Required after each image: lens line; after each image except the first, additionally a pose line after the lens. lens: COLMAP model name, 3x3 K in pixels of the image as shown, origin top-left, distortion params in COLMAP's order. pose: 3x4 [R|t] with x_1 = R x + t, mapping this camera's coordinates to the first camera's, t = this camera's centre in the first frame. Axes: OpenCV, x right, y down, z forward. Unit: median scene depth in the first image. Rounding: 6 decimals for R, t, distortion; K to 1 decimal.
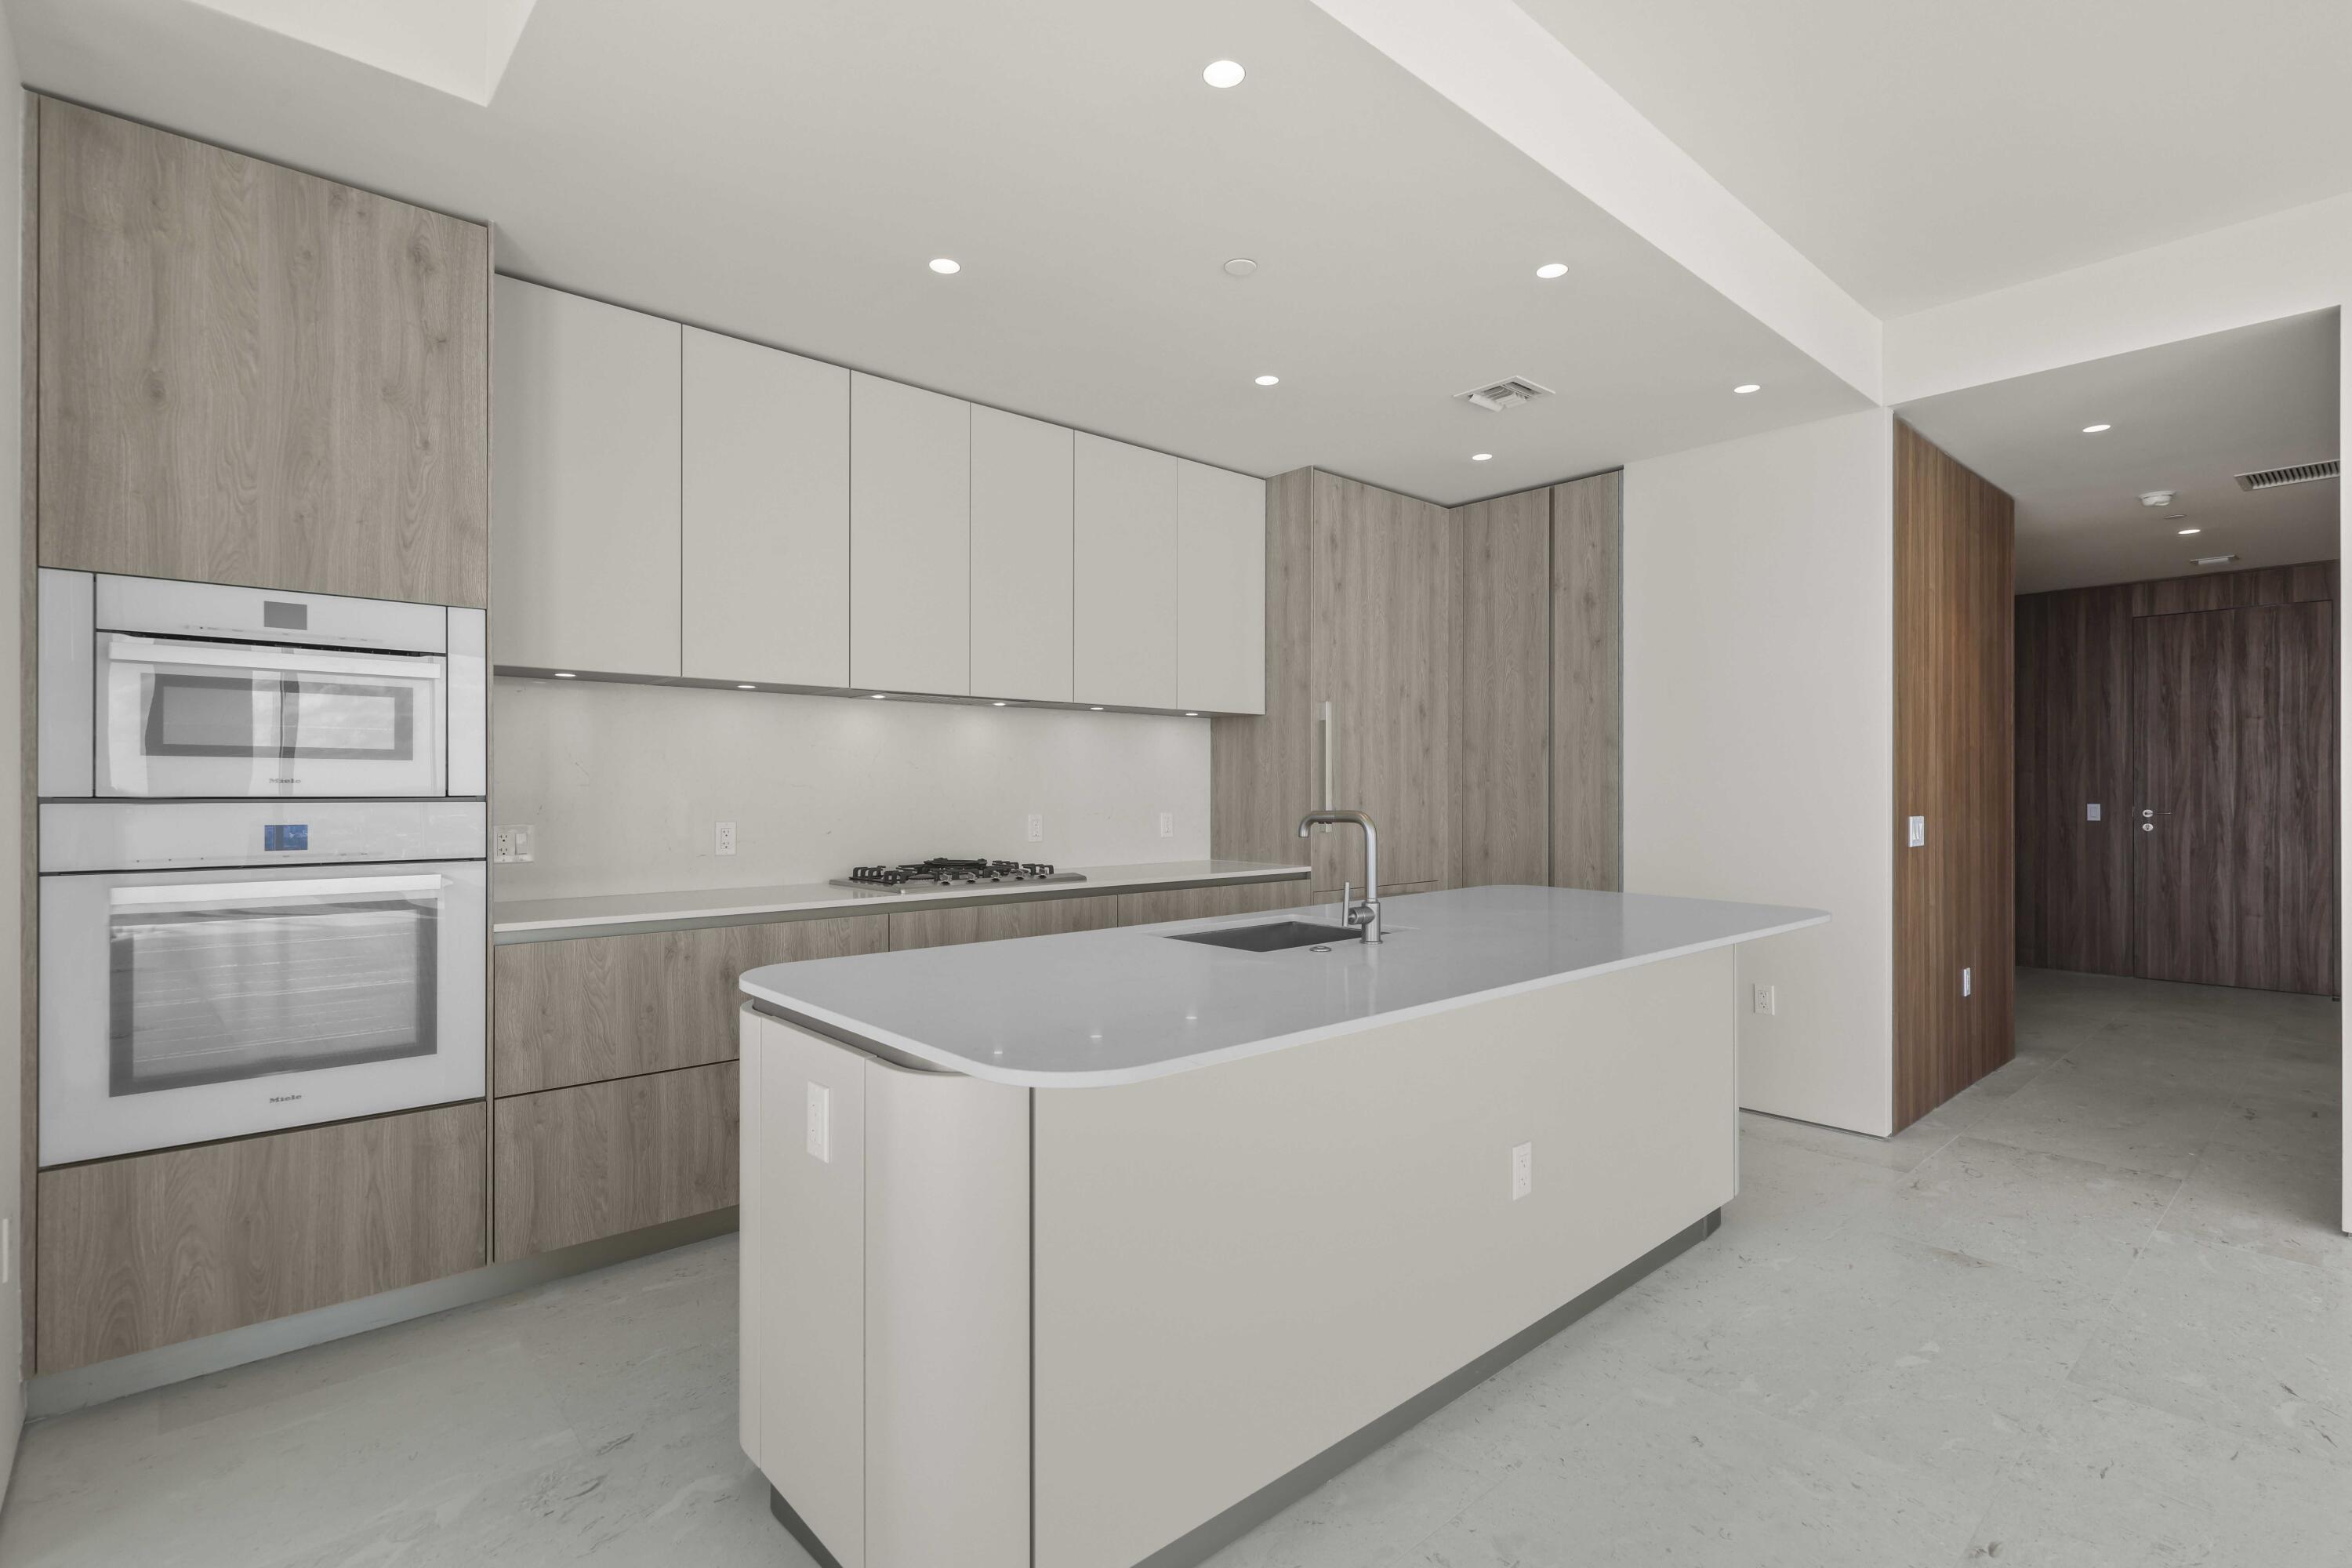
lens RADIAL K [[1114.4, 0, 1177.6], [0, 1114.4, 783.8], [0, 0, 1]] dist [-0.002204, 0.000361]
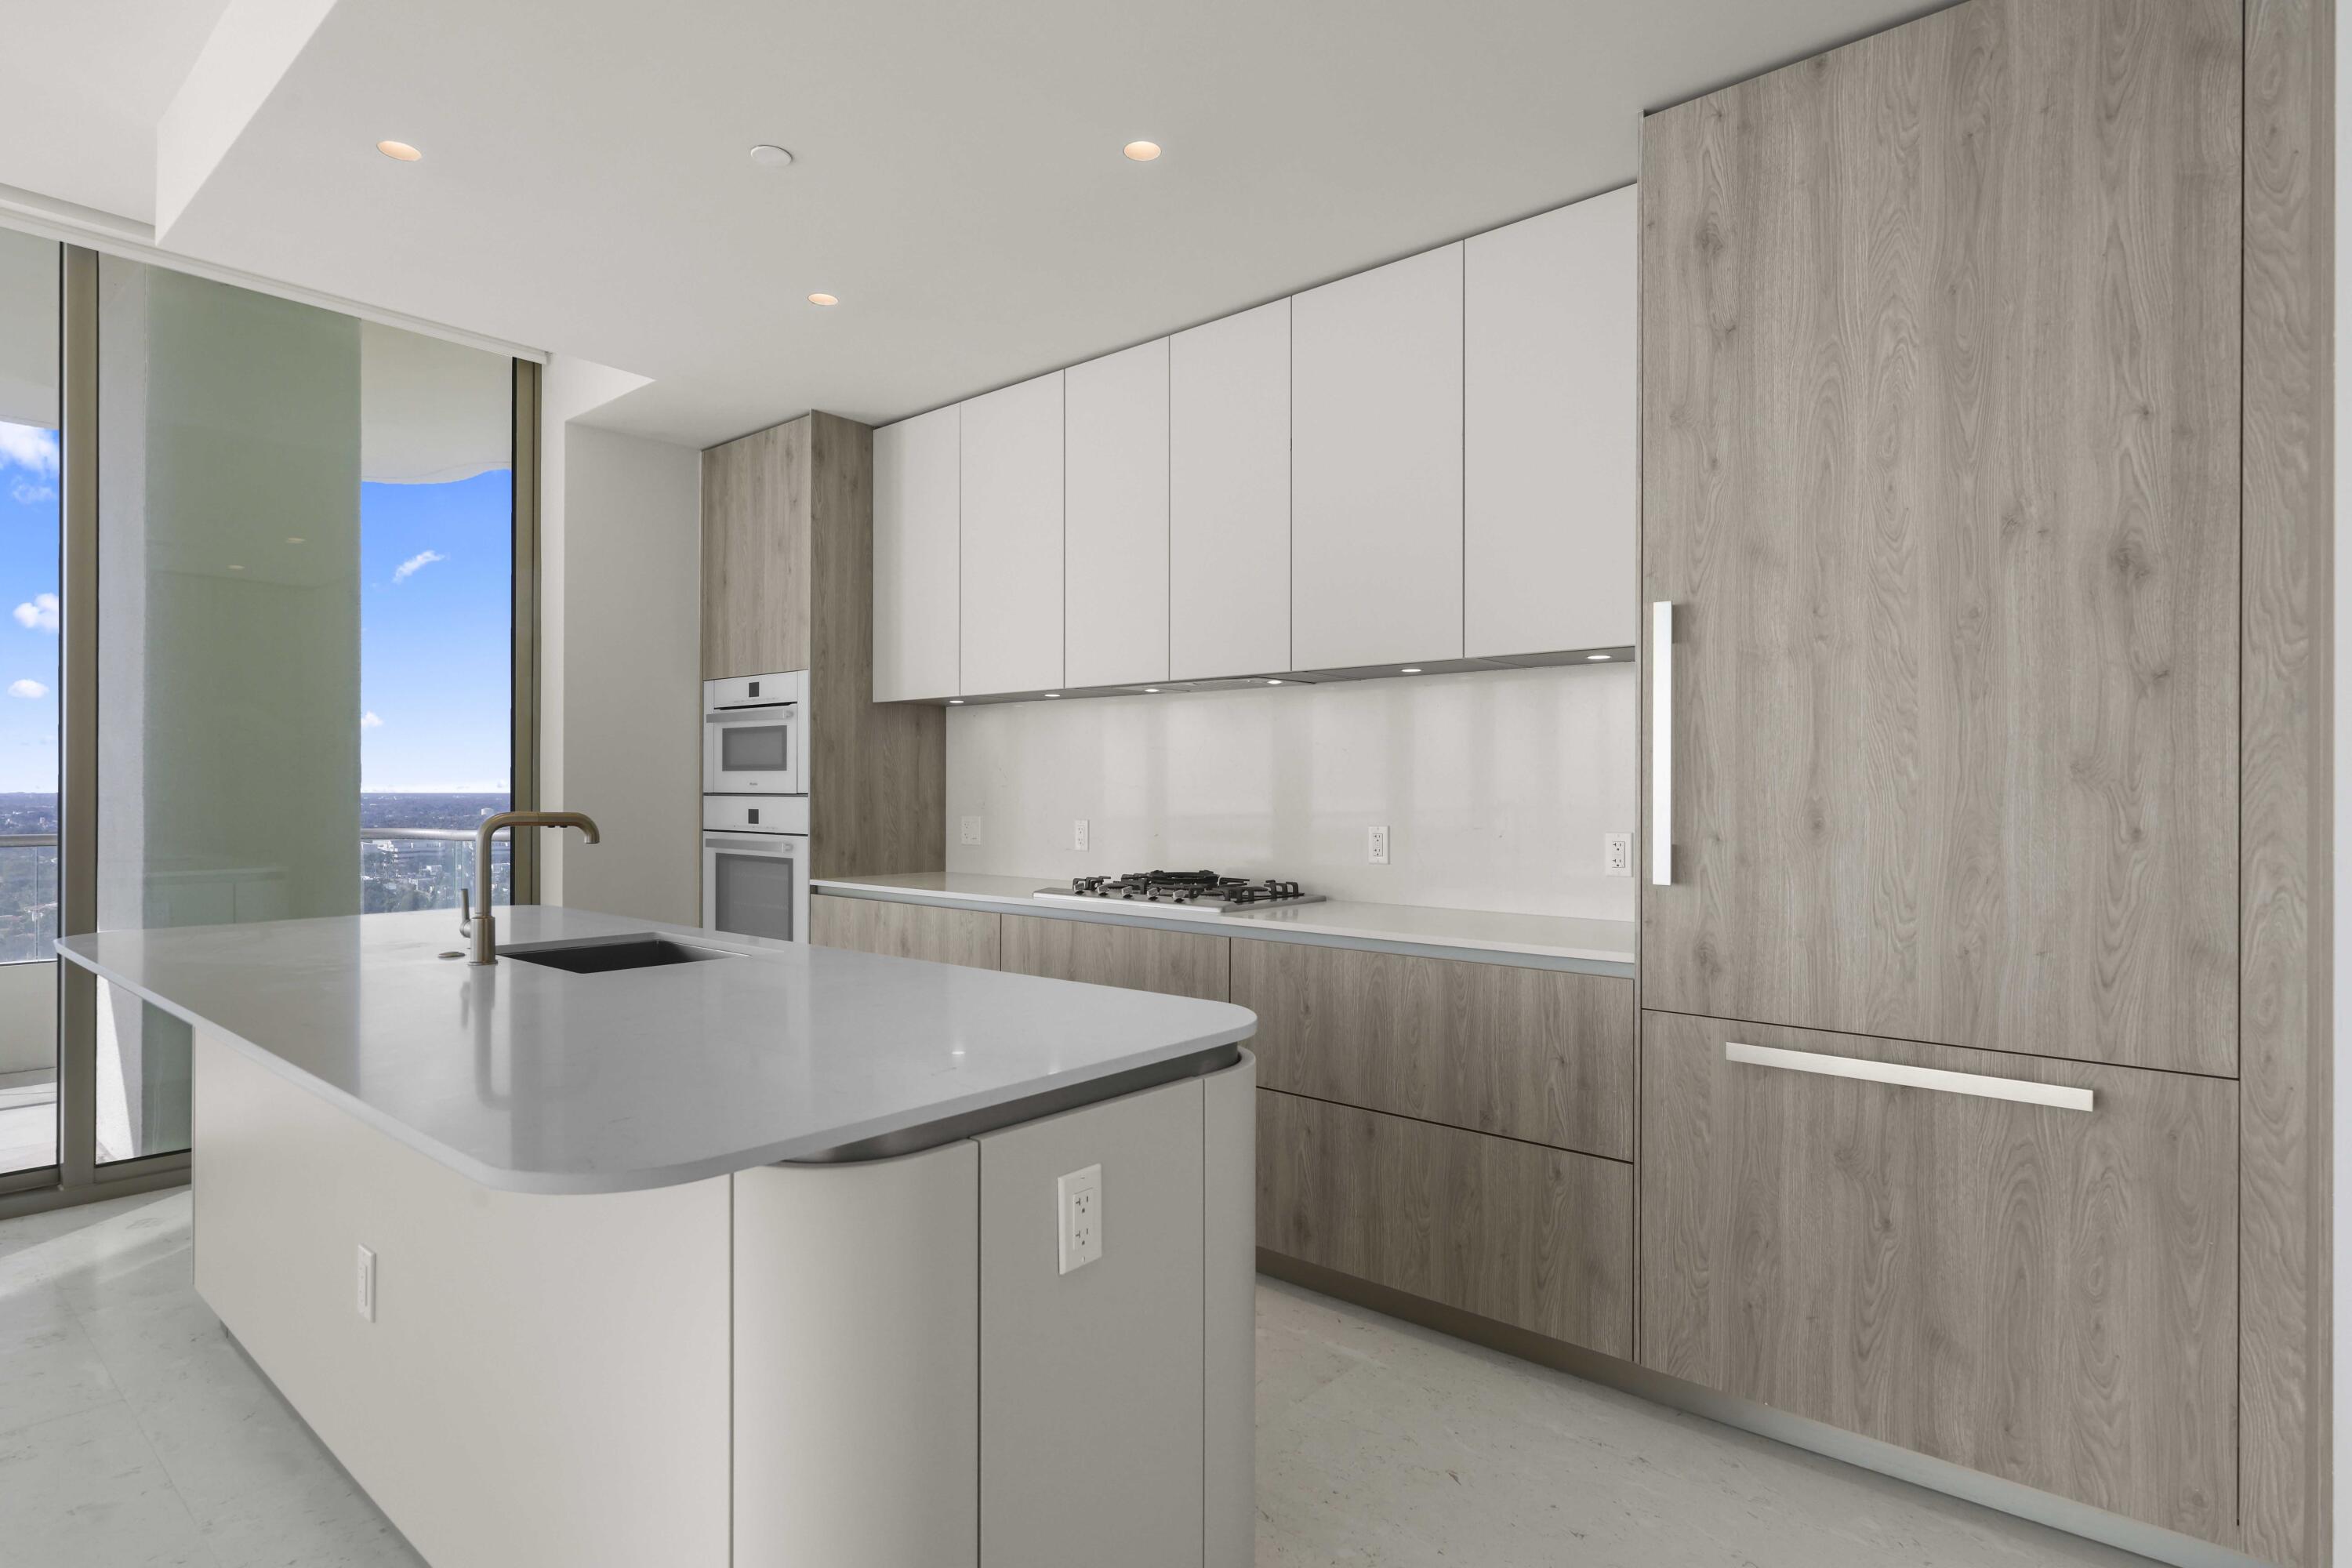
lens RADIAL K [[1234.5, 0, 1158.9], [0, 1234.5, 787.5], [0, 0, 1]] dist [-0.001938, 0.000787]
pose [[0.110113, -0.002893, -0.993915, 0.693585], [0.000817, 0.999996, -0.002820, 0.005092], [0.993919, -0.000501, 0.110115, 0.822255]]
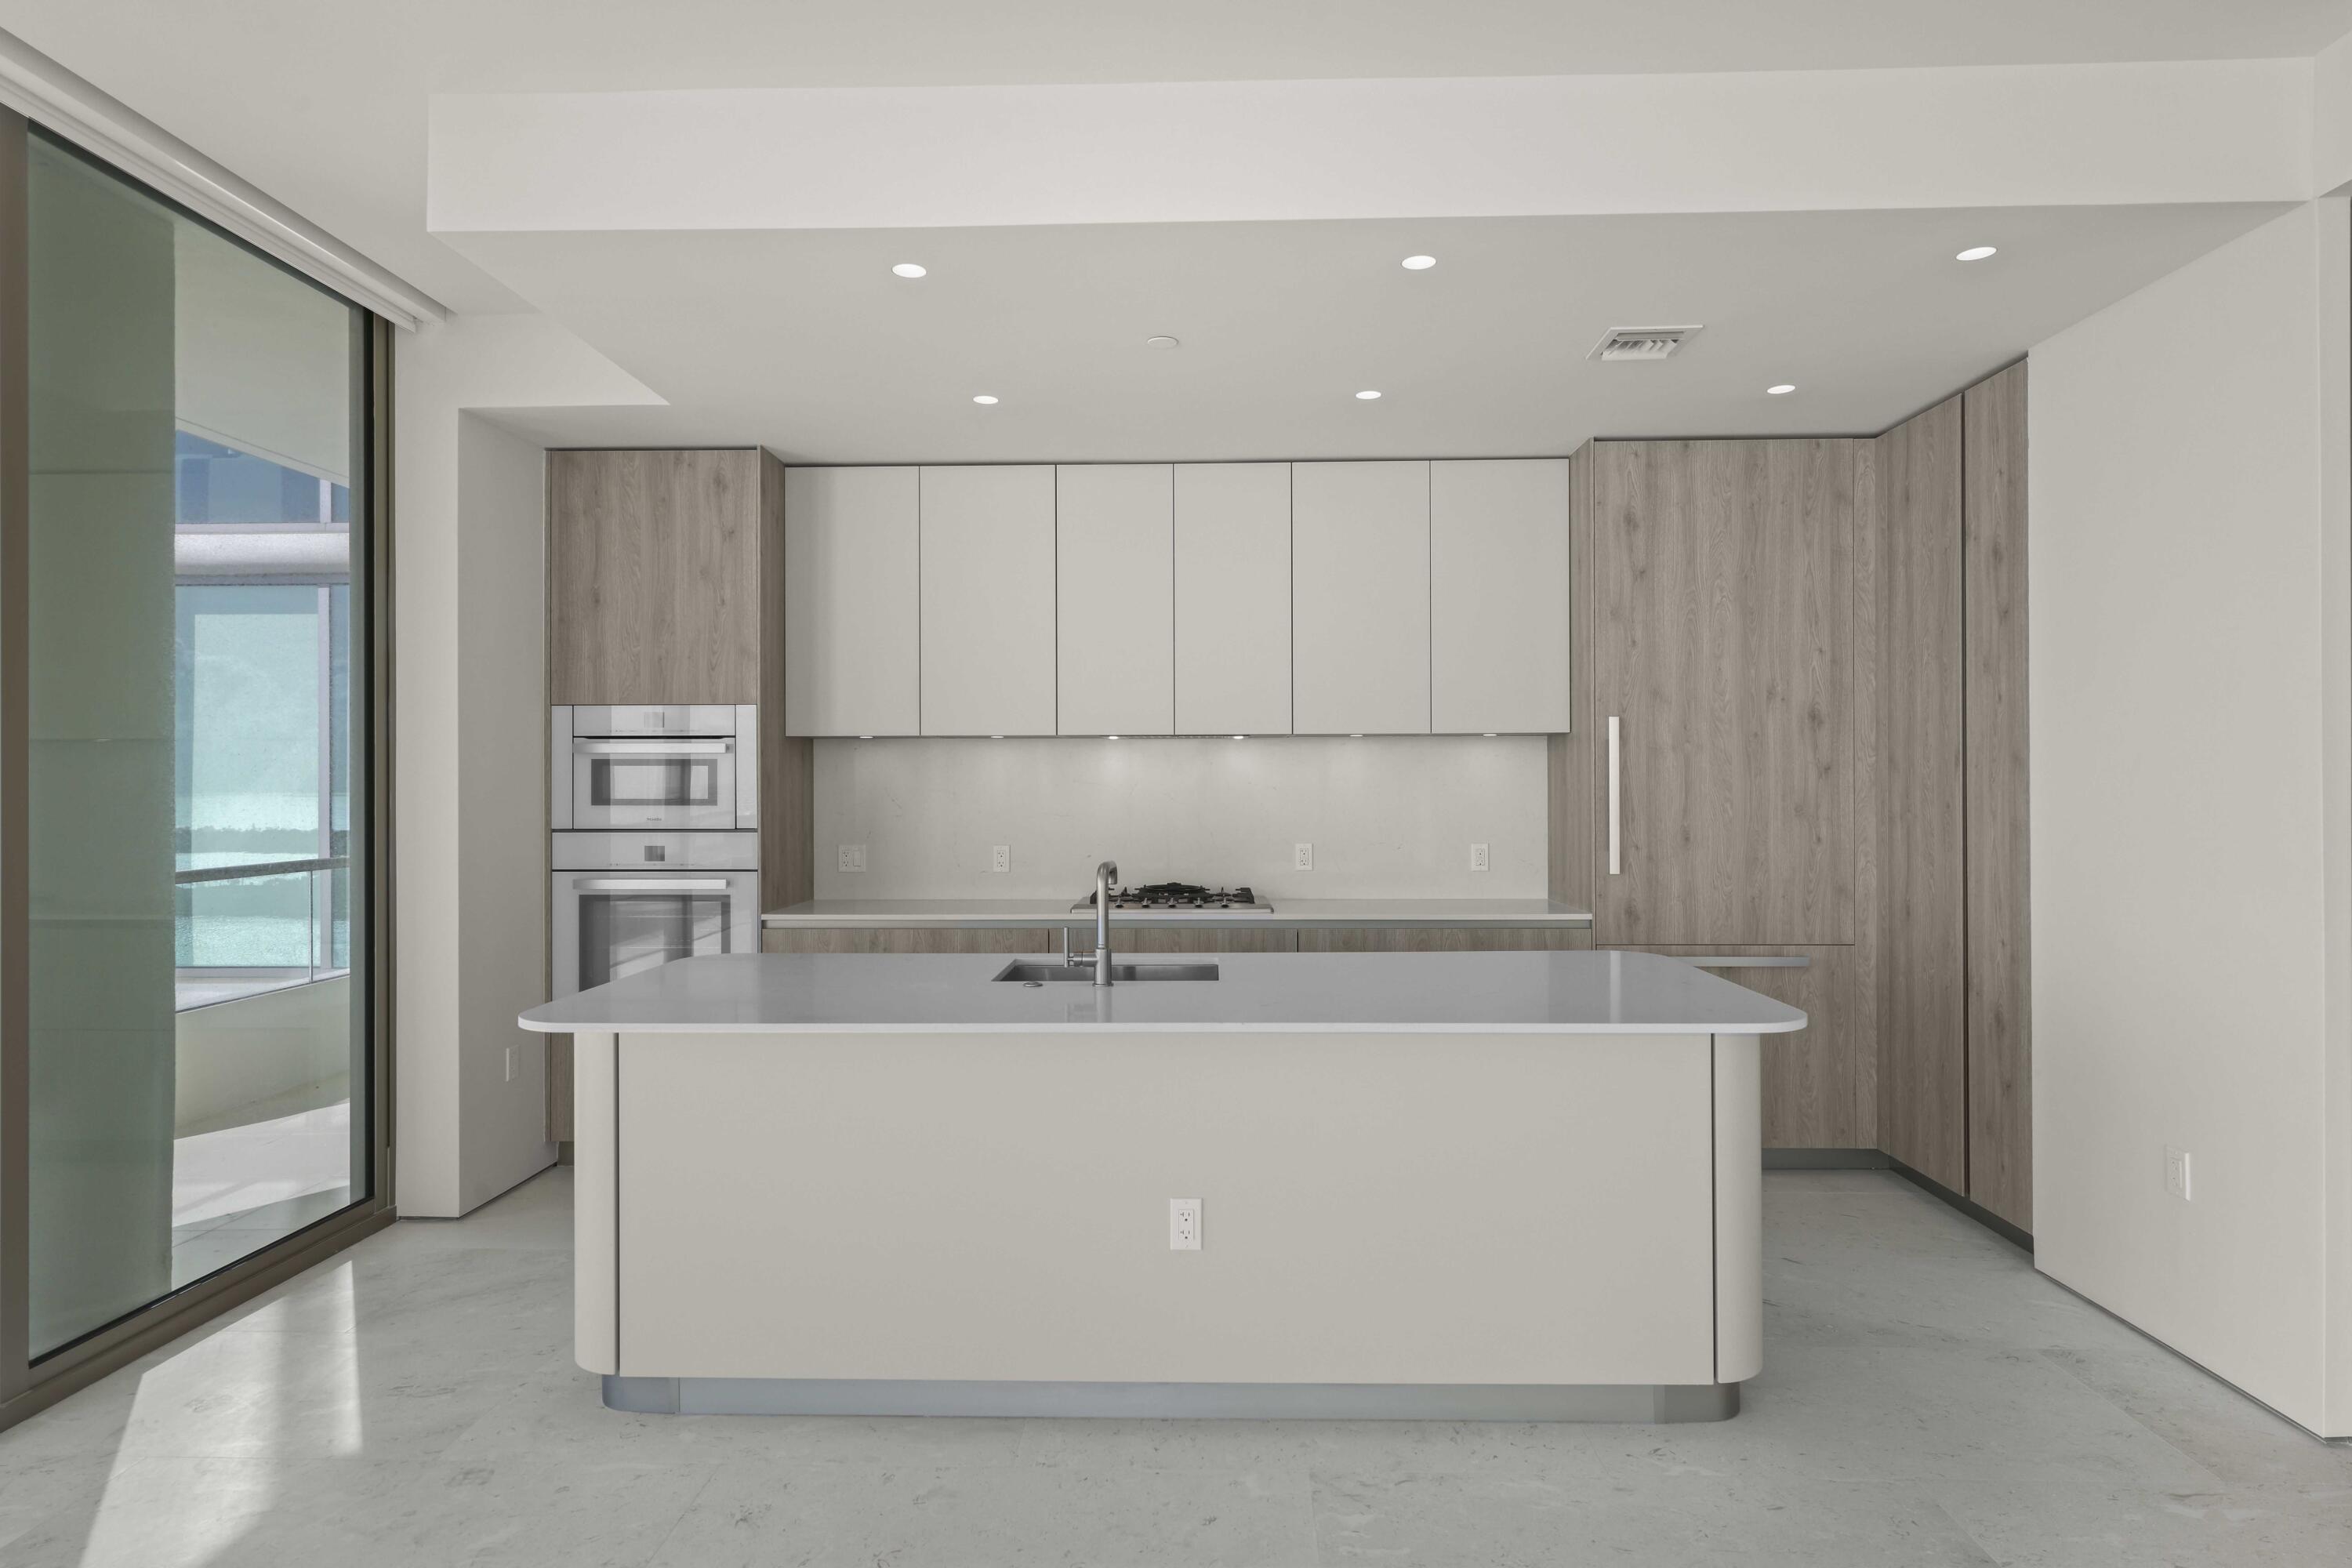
lens RADIAL K [[1311.4, 0, 1181.1], [0, 1311.4, 774.3], [0, 0, 1]] dist [-0.009294, 0.001546]
pose [[0.719433, -0.006968, -0.694527, 0.650219], [0.007222, 0.999971, -0.002552, -0.034242], [0.694525, -0.003179, 0.719462, 0.080260]]
